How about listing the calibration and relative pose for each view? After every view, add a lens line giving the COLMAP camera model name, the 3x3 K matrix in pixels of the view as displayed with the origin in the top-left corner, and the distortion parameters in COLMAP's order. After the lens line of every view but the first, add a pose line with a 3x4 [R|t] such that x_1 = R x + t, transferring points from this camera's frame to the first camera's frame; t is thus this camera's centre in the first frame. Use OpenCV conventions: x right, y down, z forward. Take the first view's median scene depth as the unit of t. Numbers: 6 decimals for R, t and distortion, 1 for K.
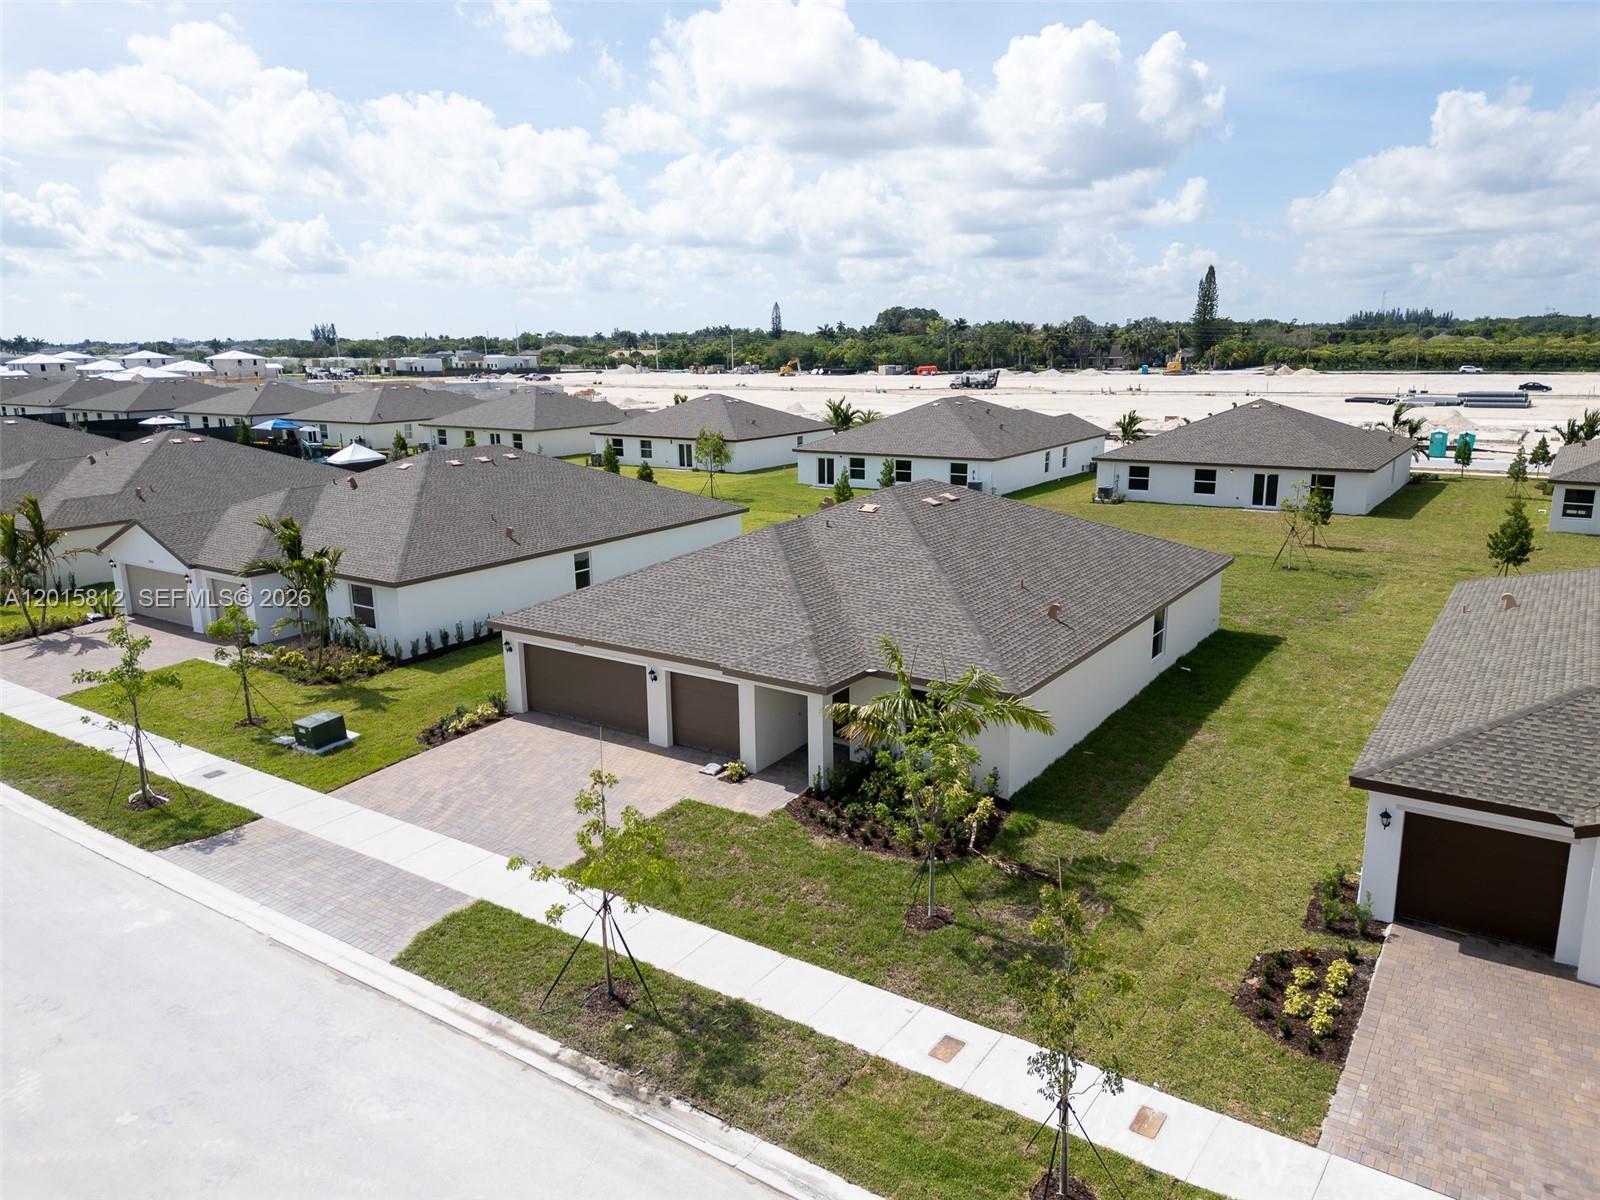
lens RADIAL K [[1112.0, 0, 804.3], [0, 1112.0, 631.4], [0, 0, 1]] dist [0.065816, -0.066211]
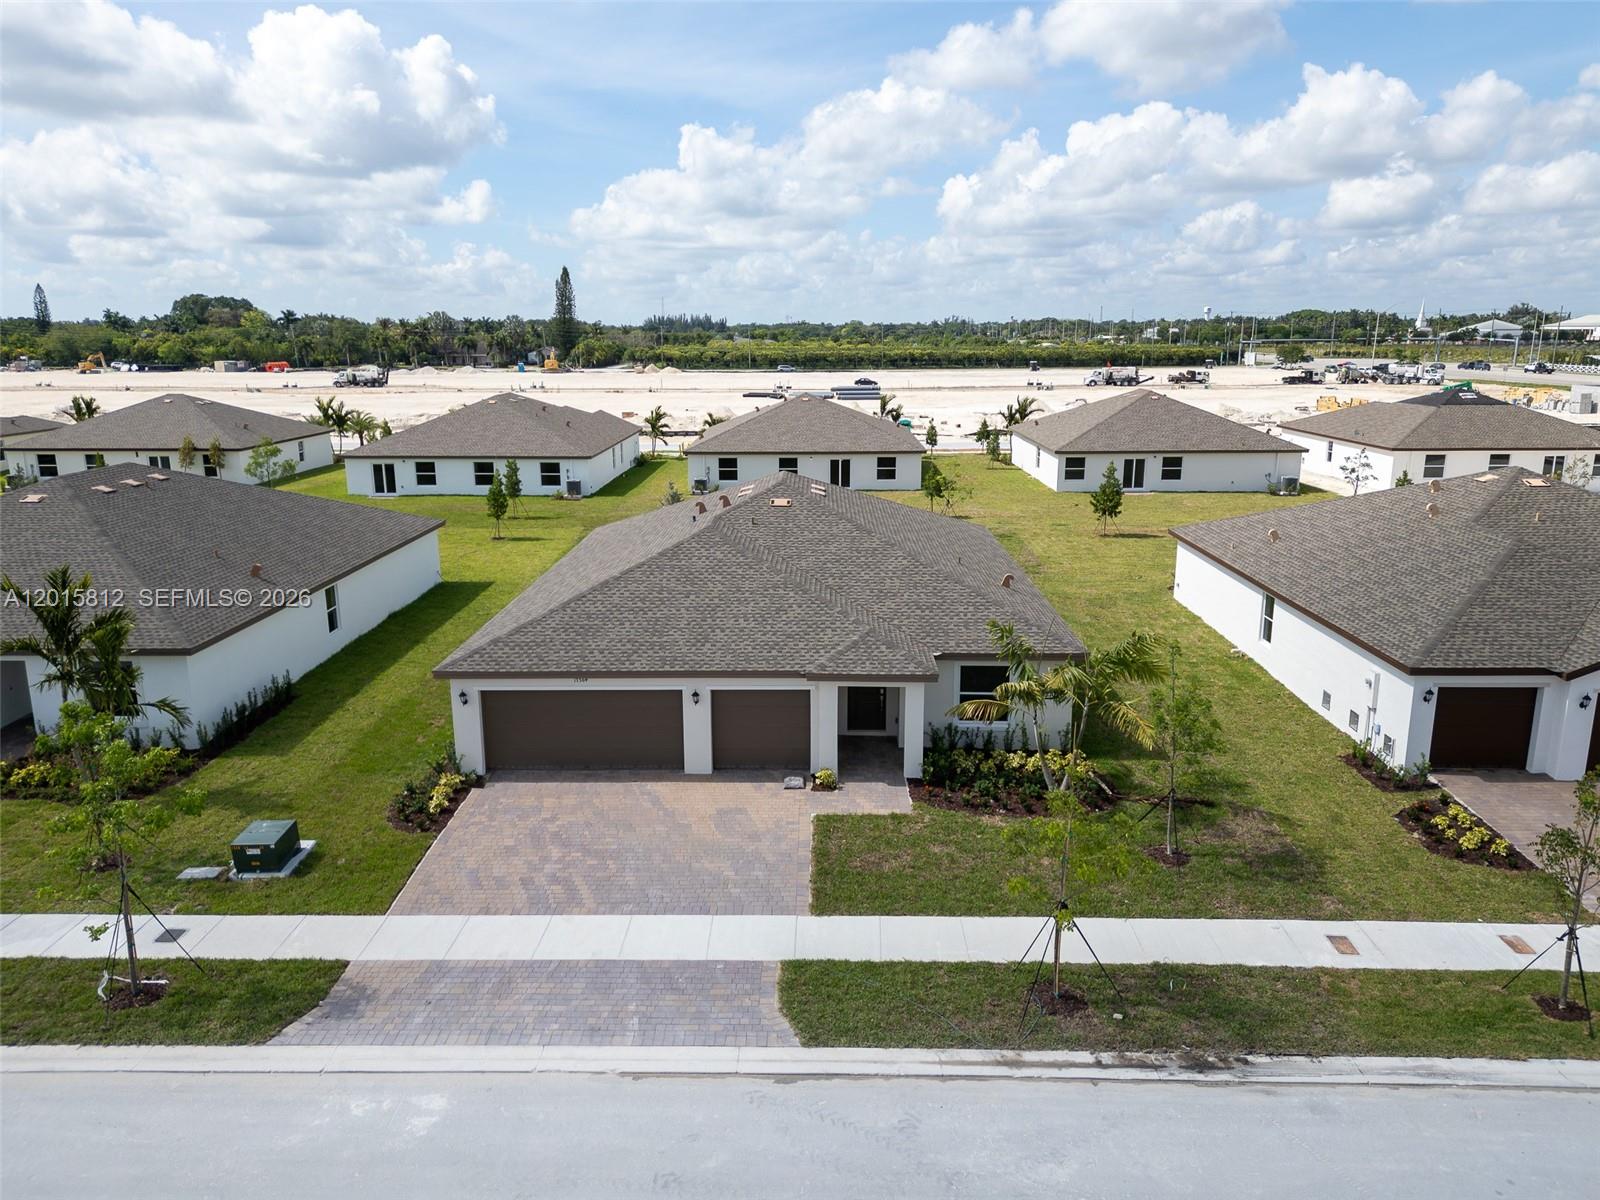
lens RADIAL K [[1130.2, 0, 795.8], [0, 1130.2, 594.6], [0, 0, 1]] dist [0.080108, -0.080383]
pose [[0.837296, -0.113451, 0.534850, -0.541619], [0.130818, 0.991391, 0.005498, -0.037967], [-0.530870, 0.065365, 0.844929, 0.158763]]
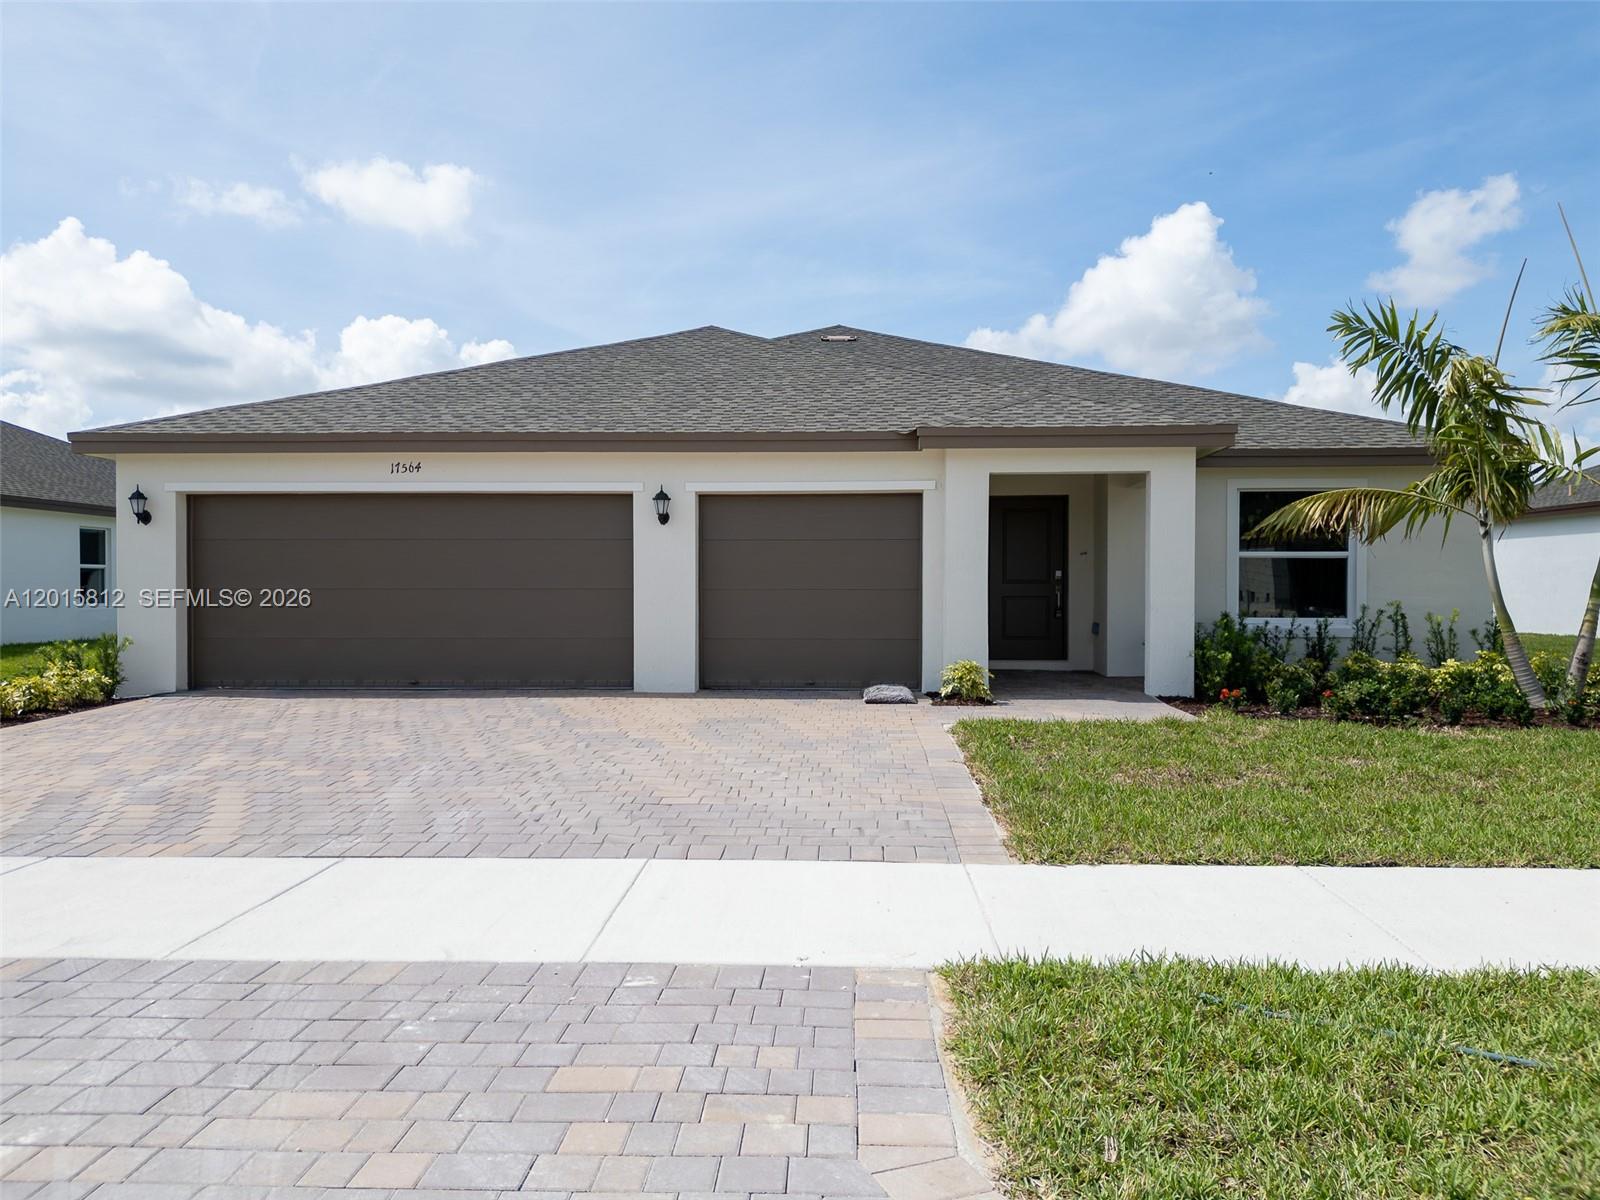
lens RADIAL K [[1130.2, 0, 795.8], [0, 1130.2, 594.6], [0, 0, 1]] dist [0.080108, -0.080383]
pose [[0.850088, 0.016908, 0.526369, -0.302632], [0.116413, 0.968727, -0.219125, 0.162684], [-0.513613, 0.247552, 0.821535, 0.629340]]
